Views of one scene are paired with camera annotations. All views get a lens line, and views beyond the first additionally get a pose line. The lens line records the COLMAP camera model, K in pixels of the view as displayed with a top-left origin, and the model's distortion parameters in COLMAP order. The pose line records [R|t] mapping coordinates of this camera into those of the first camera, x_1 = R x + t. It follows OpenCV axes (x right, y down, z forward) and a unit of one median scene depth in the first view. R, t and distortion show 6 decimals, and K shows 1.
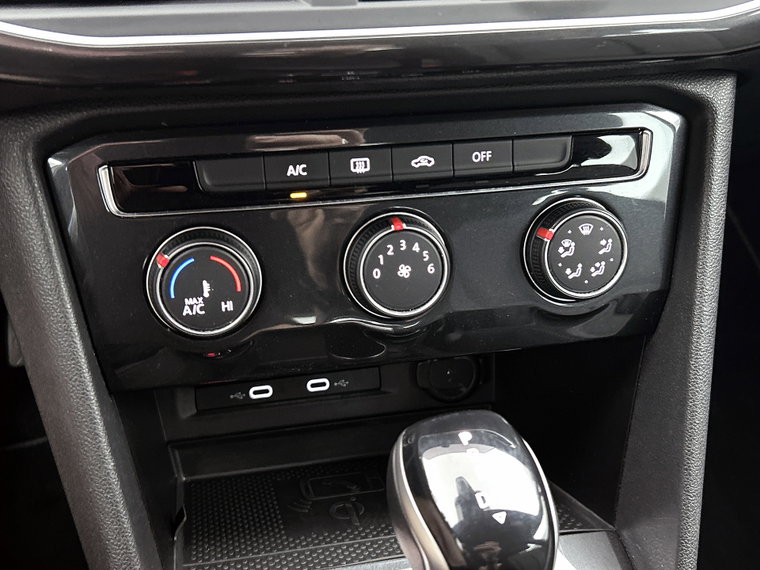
lens RADIAL K [[876.8, 0, 380.0], [0, 876.8, 285.0], [0, 0, 1]] dist [0.085814, -0.018444]
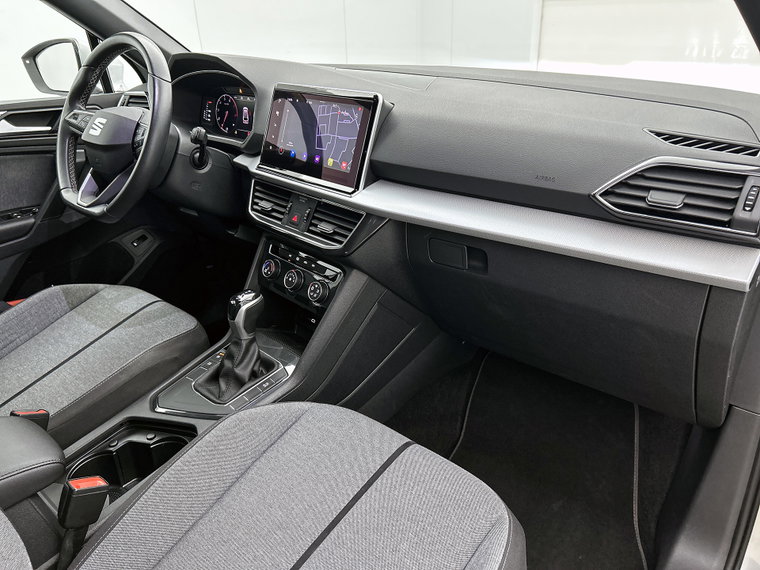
lens RADIAL K [[578.8, 0, 380.0], [0, 578.8, 285.0], [0, 0, 1]] dist [0.059425, -0.000577]
pose [[0.506276, 0.300216, -0.808427, 2.974719], [-0.504179, 0.863585, 0.004957, -0.262767], [0.699634, 0.405083, 0.588575, -0.574389]]
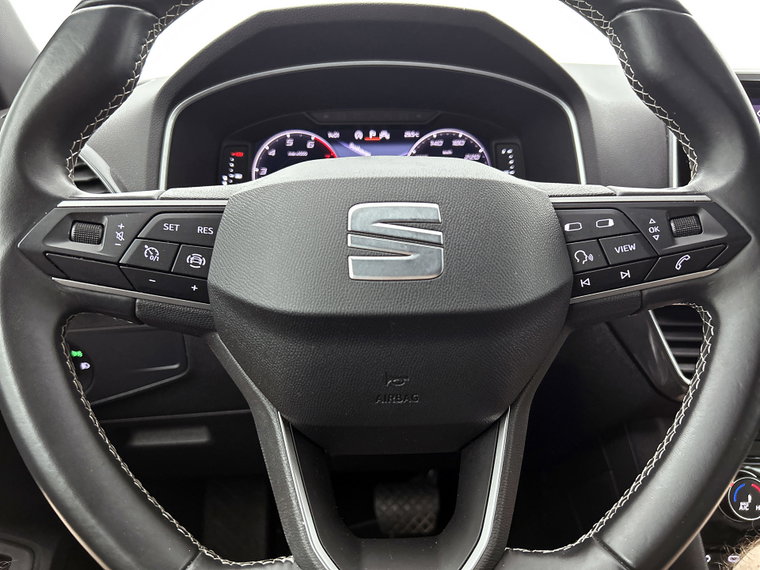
lens RADIAL K [[583.9, 0, 410.9], [0, 583.9, 288.2], [0, 0, 1]] dist [0.004192, -0.000376]
pose [[0.971550, 0.024680, -0.235547, -0.678327], [-0.104427, 0.937298, -0.332518, 0.103410], [0.212571, 0.347655, 0.913208, -0.765309]]
